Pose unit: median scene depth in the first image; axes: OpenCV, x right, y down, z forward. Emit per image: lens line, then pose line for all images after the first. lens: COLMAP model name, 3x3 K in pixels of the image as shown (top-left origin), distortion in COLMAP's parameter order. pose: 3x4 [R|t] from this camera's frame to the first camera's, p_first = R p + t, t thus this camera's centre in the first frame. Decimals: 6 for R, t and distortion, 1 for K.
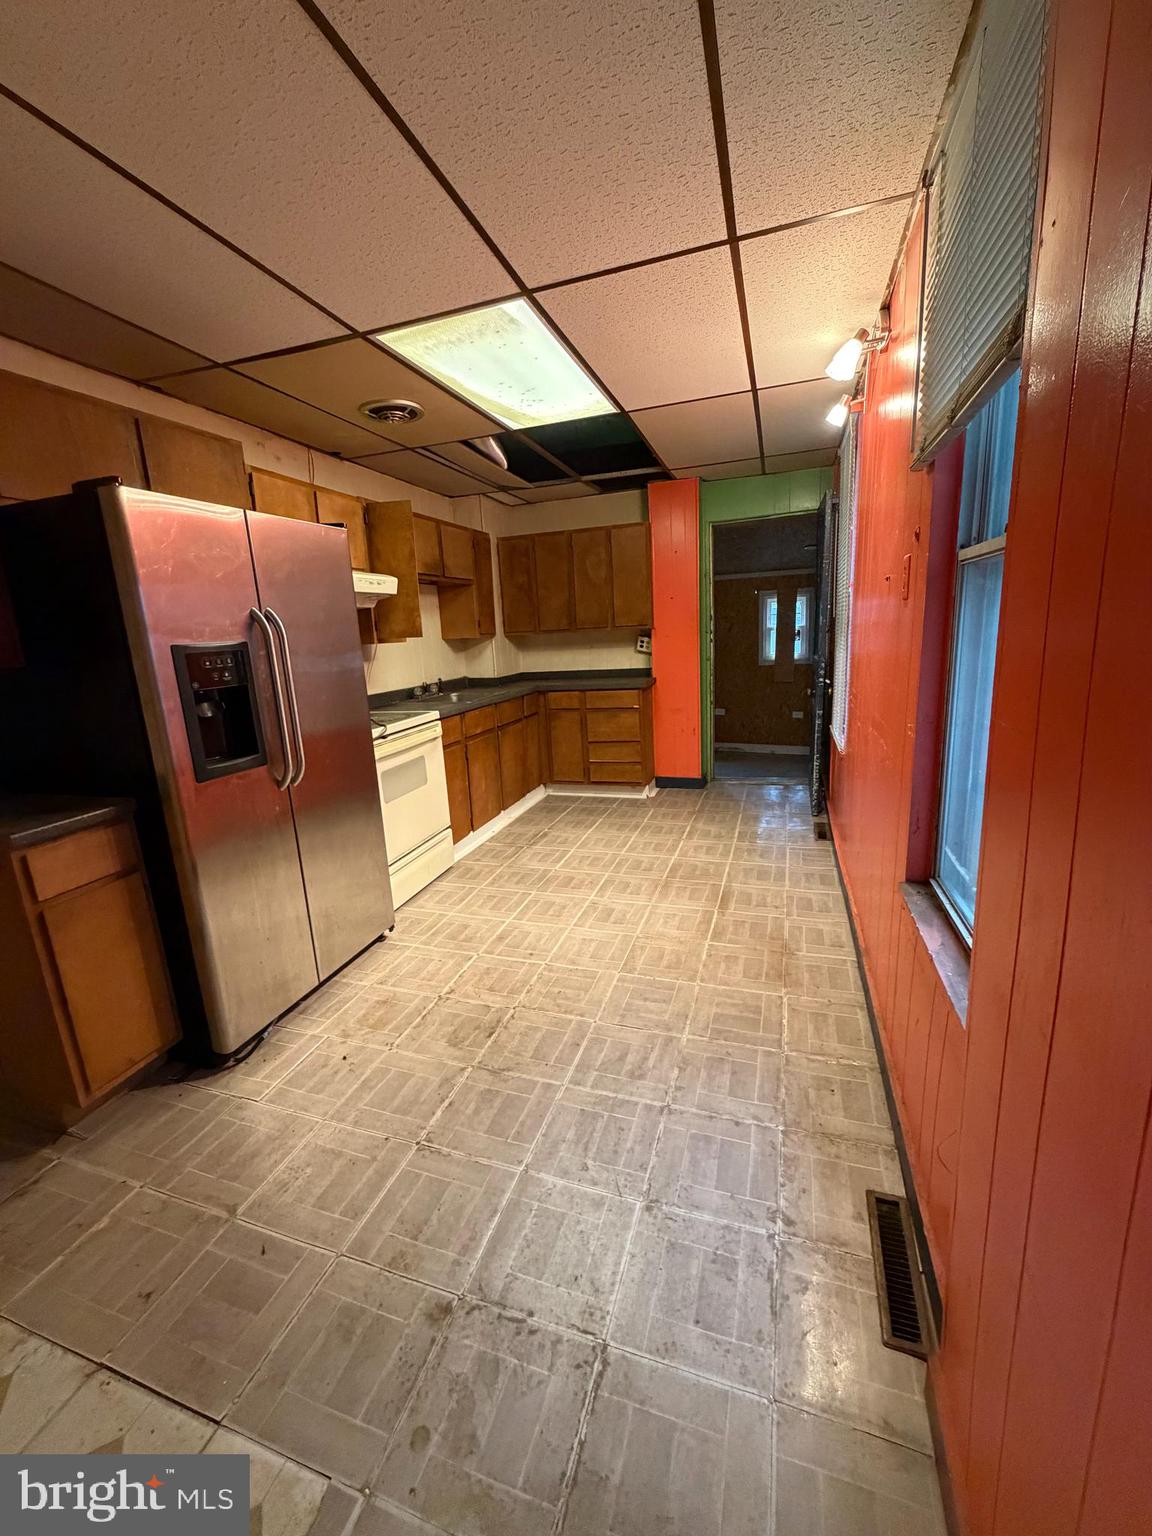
lens RADIAL K [[613.2, 0, 580.5], [0, 613.2, 776.1], [0, 0, 1]] dist [0.000323, 0.000010]
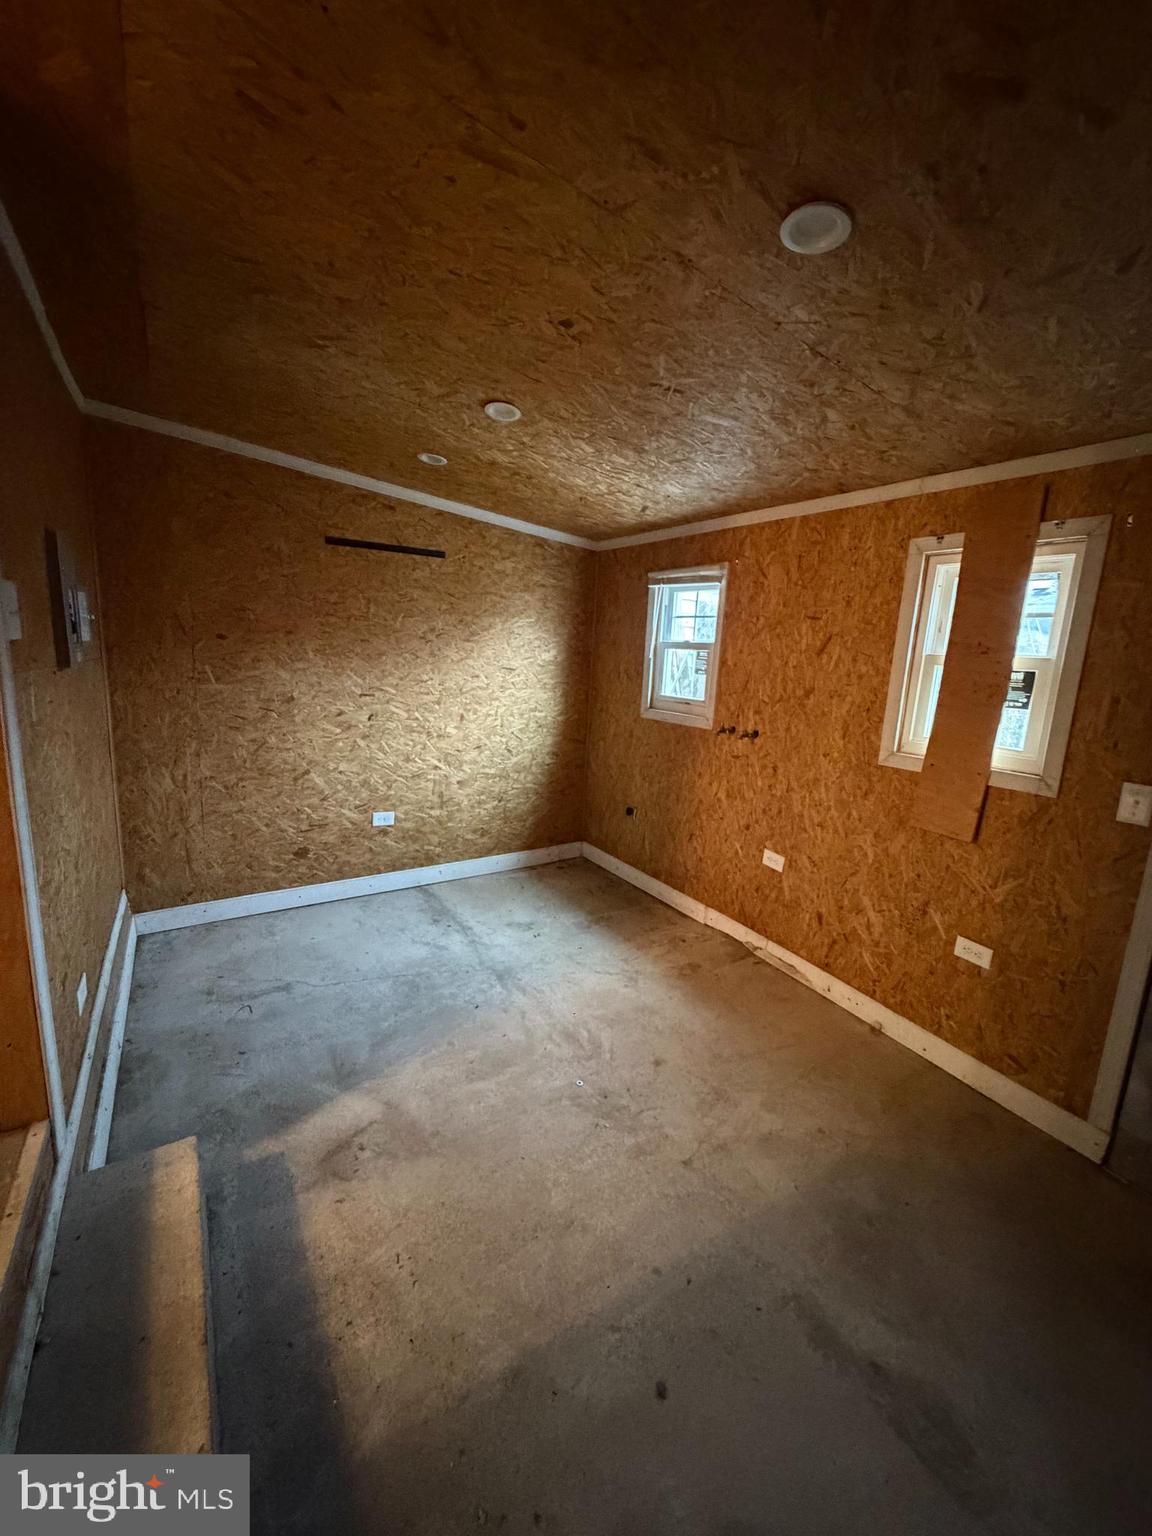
lens RADIAL K [[612.1, 0, 574.7], [0, 612.1, 760.7], [0, 0, 1]] dist [0.000846, 0.000047]
pose [[0.777014, 0.206290, -0.594721, 0.359670], [-0.224269, 0.973503, 0.044666, -0.160627], [0.588177, 0.098671, 0.802691, 0.637478]]
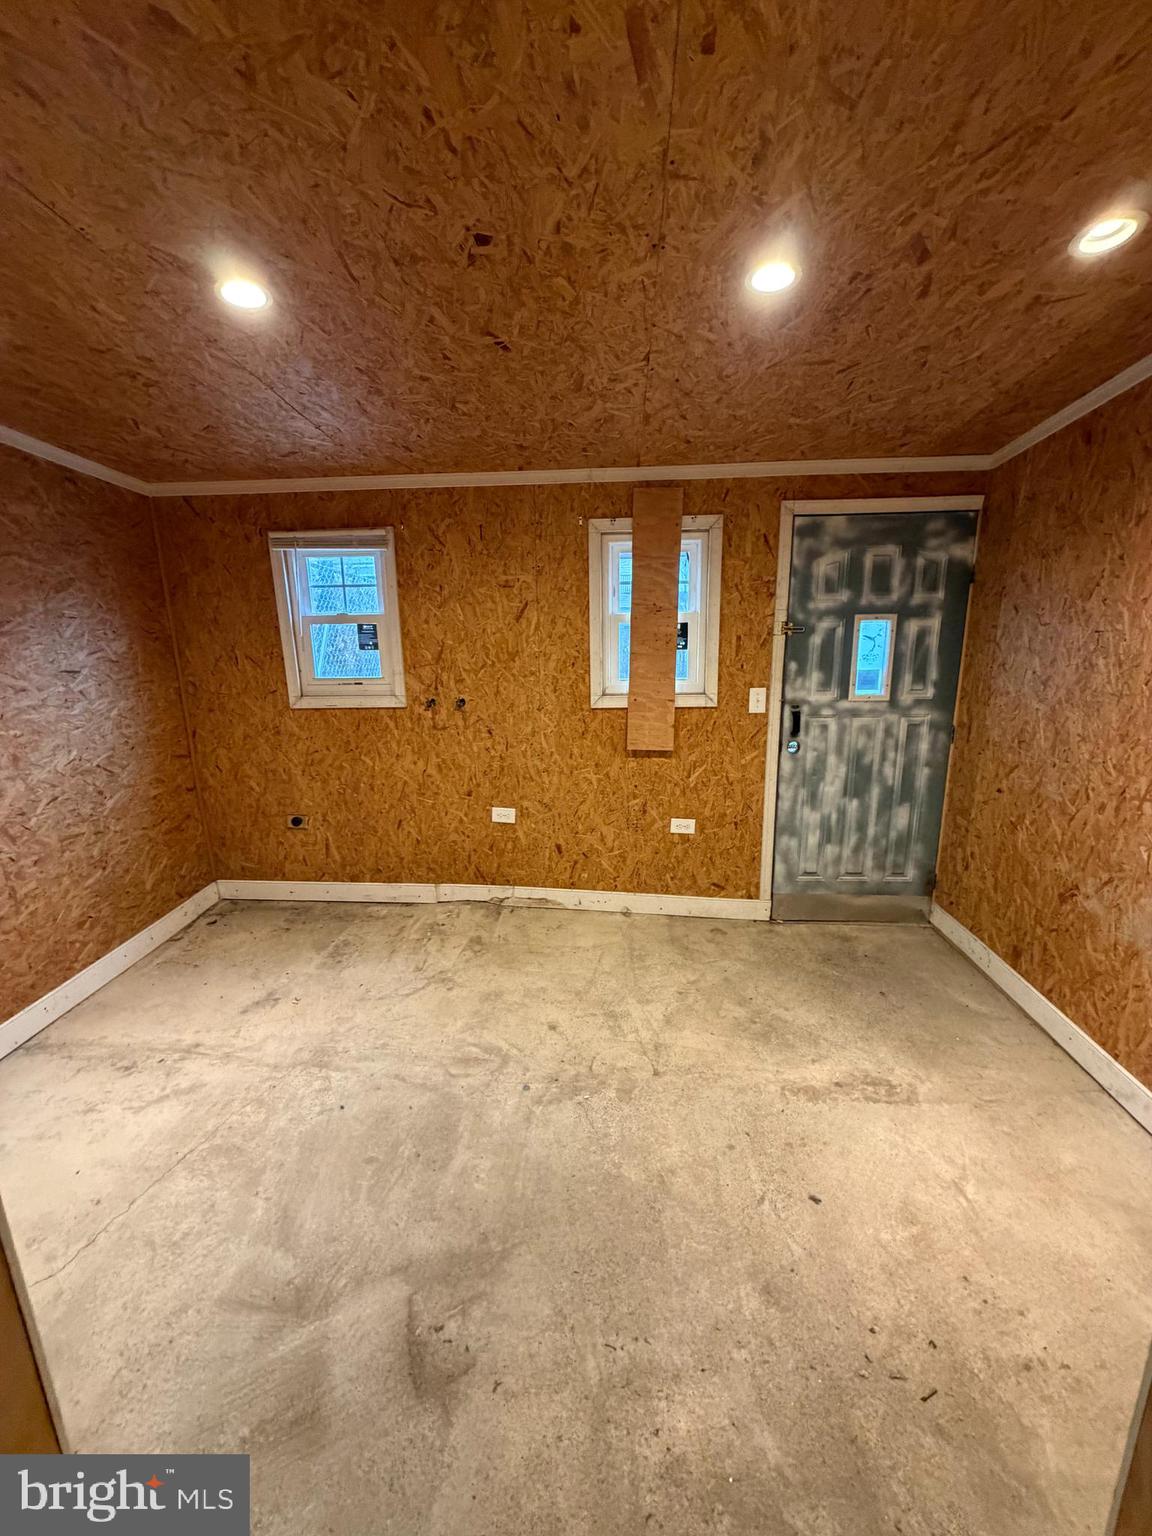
lens RADIAL K [[612.1, 0, 574.7], [0, 612.1, 760.7], [0, 0, 1]] dist [0.000846, 0.000047]
pose [[0.968523, -0.018035, 0.248272, 0.179646], [0.016349, 0.999827, 0.008852, -0.149828], [-0.248389, -0.004514, 0.968650, 0.613869]]
